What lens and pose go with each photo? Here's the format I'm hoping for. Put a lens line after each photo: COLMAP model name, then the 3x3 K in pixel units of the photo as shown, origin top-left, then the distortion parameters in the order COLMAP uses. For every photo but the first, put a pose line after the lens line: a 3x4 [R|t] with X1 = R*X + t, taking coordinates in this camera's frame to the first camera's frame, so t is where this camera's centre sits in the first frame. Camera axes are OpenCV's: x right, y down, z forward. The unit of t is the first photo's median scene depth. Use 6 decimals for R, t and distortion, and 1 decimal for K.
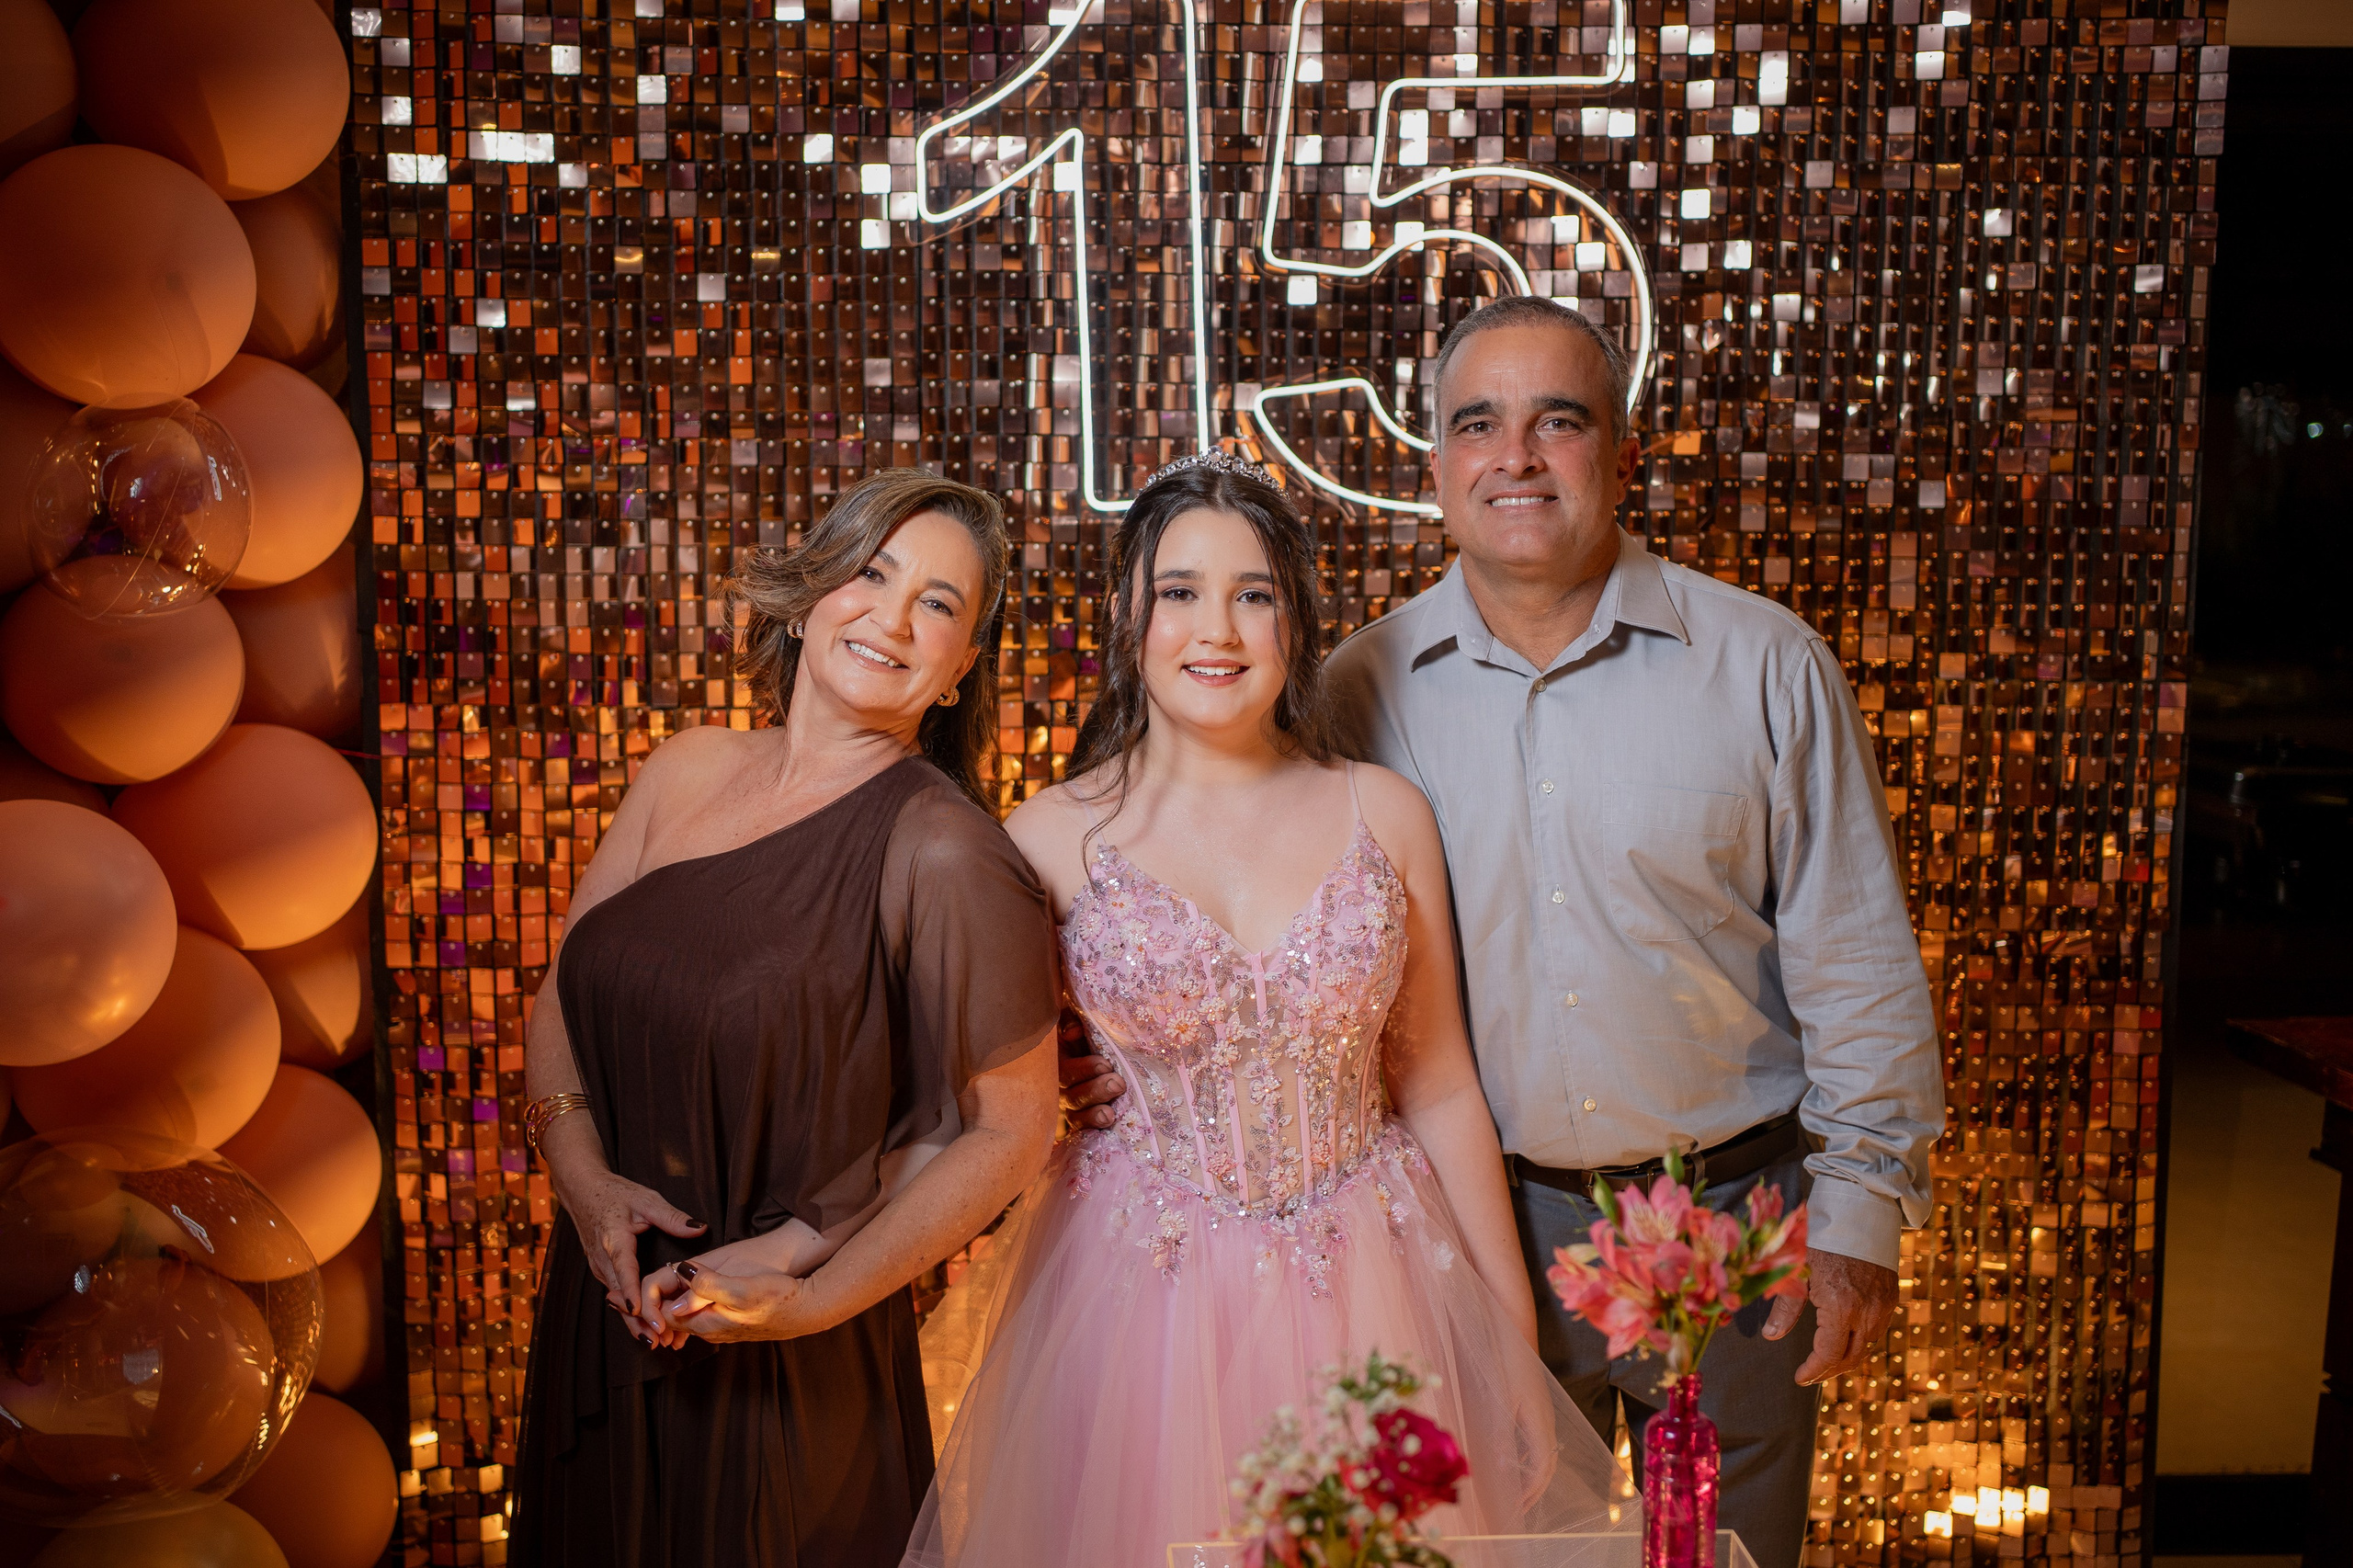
lens RADIAL K [[2450.9, 0, 1176.5], [0, 2450.9, 784.0], [0, 0, 1]] dist [-0.015629, 0.131099]
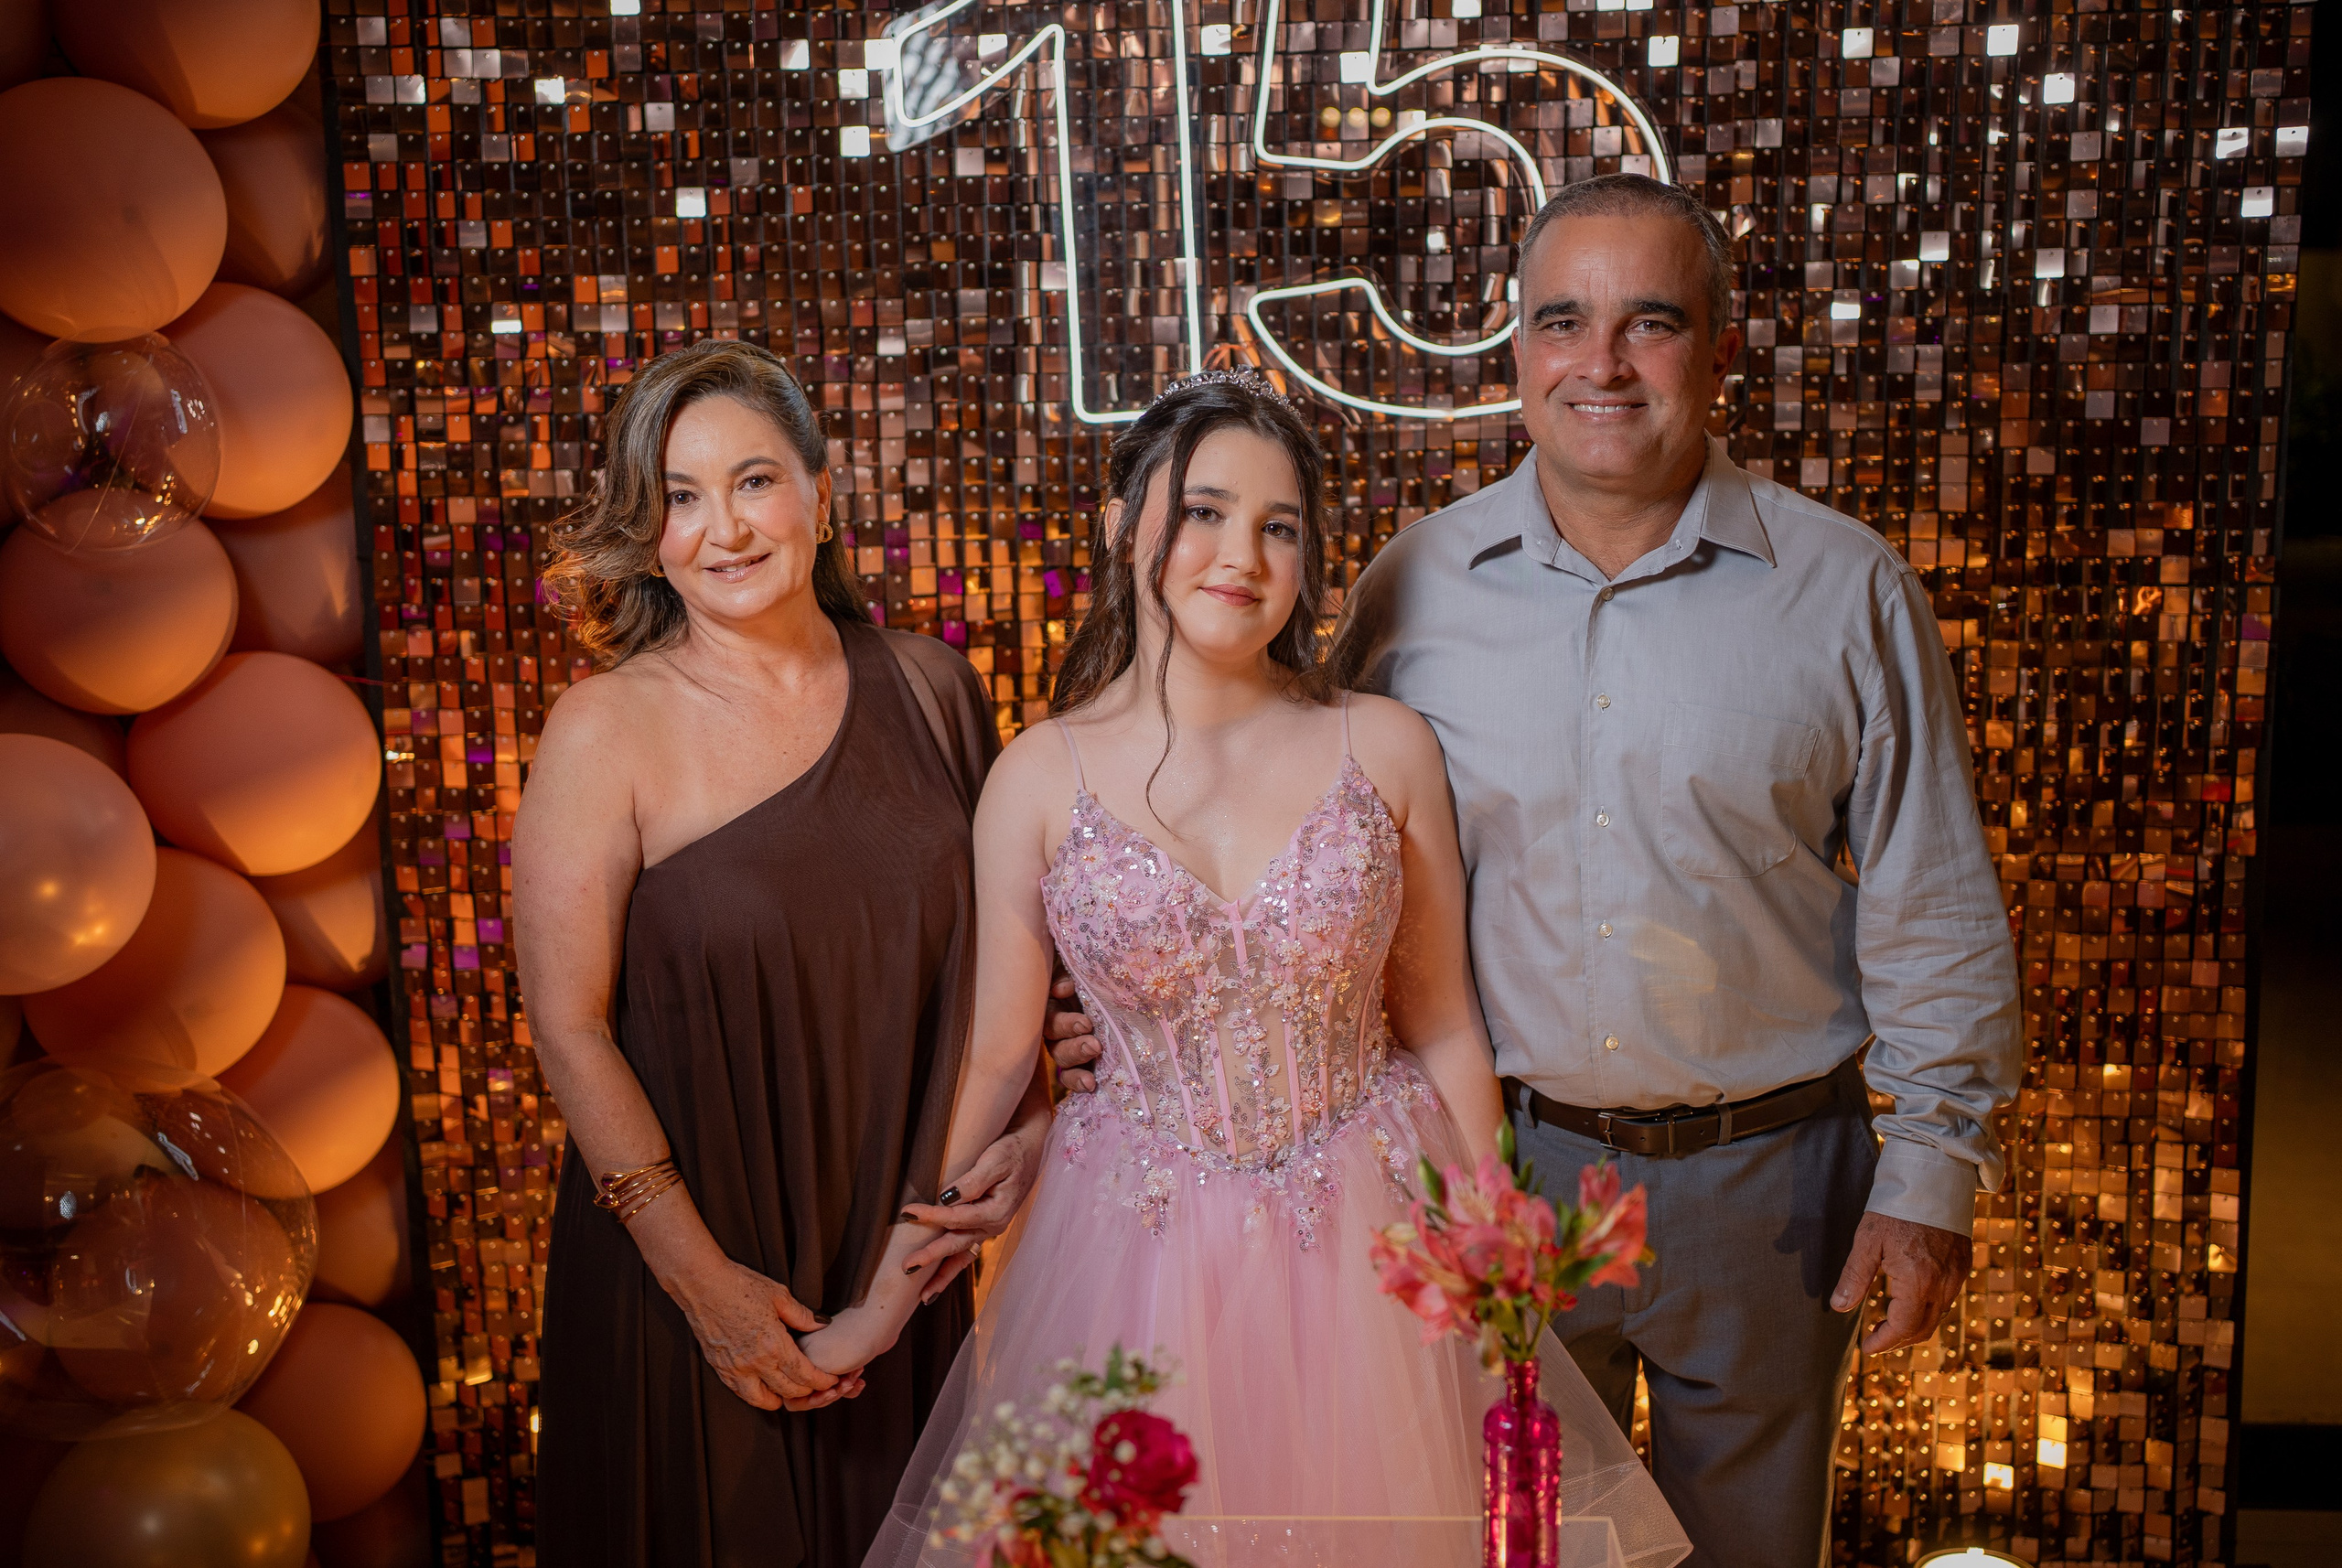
lens RADIAL K [[2448.7, 0, 1159.7], [0, 2448.7, 770.2], [0, 0, 1]] dist [-0.009779, 0.114699]
pose [[0.993933, -0.003630, -0.109923, 0.101149], [0.008316, 0.999074, 0.042203, -0.015011], [0.109668, -0.042861, 0.993044, 0.037132]]
